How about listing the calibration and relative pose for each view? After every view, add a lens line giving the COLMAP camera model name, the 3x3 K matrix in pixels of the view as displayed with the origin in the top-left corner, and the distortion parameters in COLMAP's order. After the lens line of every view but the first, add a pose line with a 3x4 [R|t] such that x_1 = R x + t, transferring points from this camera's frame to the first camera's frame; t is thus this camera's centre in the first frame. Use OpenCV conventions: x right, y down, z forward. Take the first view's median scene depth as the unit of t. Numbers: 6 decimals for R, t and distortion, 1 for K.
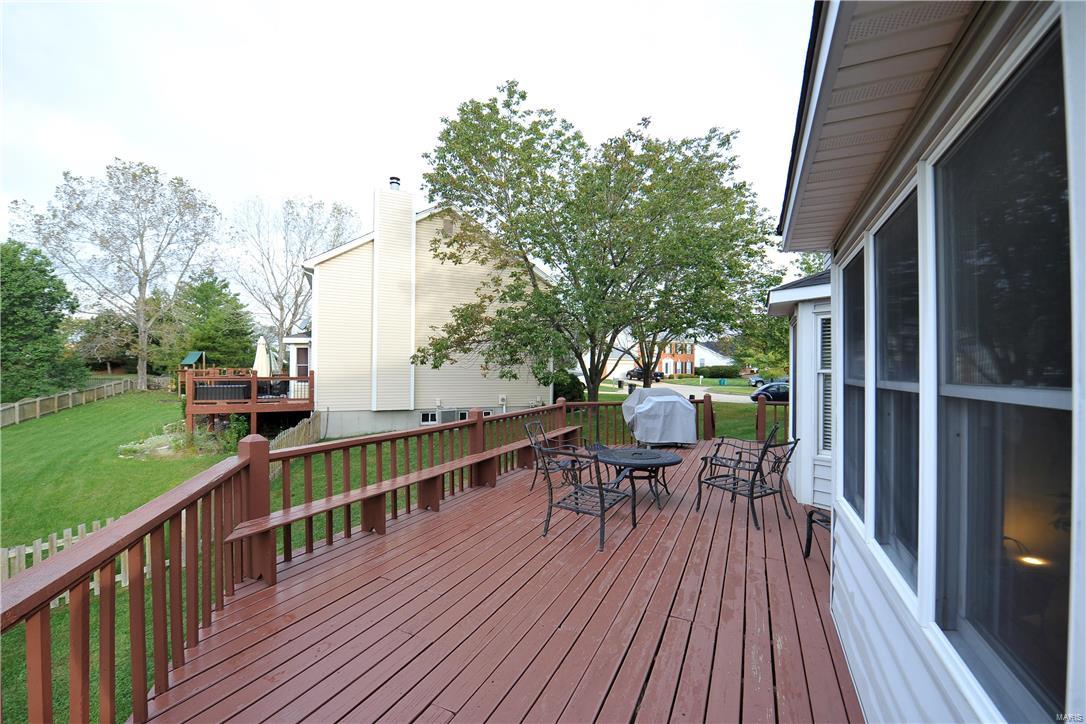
lens RADIAL K [[449.8, 0, 543.0], [0, 449.8, 362.0], [0, 0, 1]] dist [-0.000050, -0.000002]
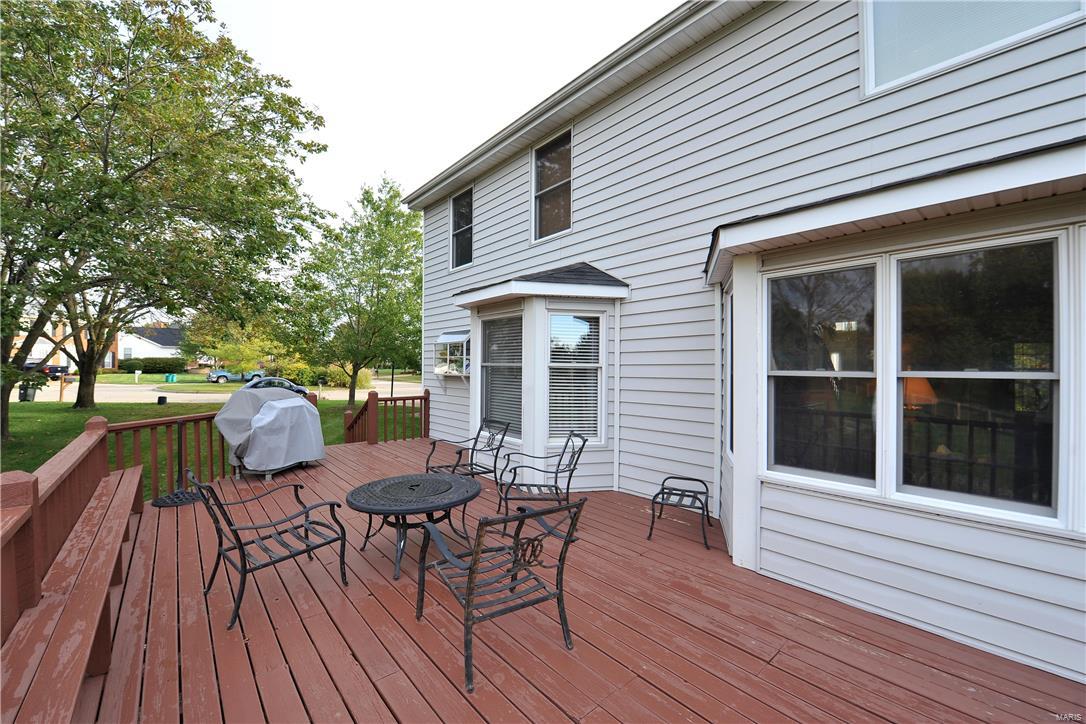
lens RADIAL K [[446.6, 0, 543.0], [0, 446.6, 362.0], [0, 0, 1]] dist [0.000001, -0.000009]
pose [[0.421322, 0.001815, 0.906909, -0.197601], [-0.015522, 0.999866, 0.005209, 0.007127], [-0.906778, -0.016271, 0.421294, 0.342572]]
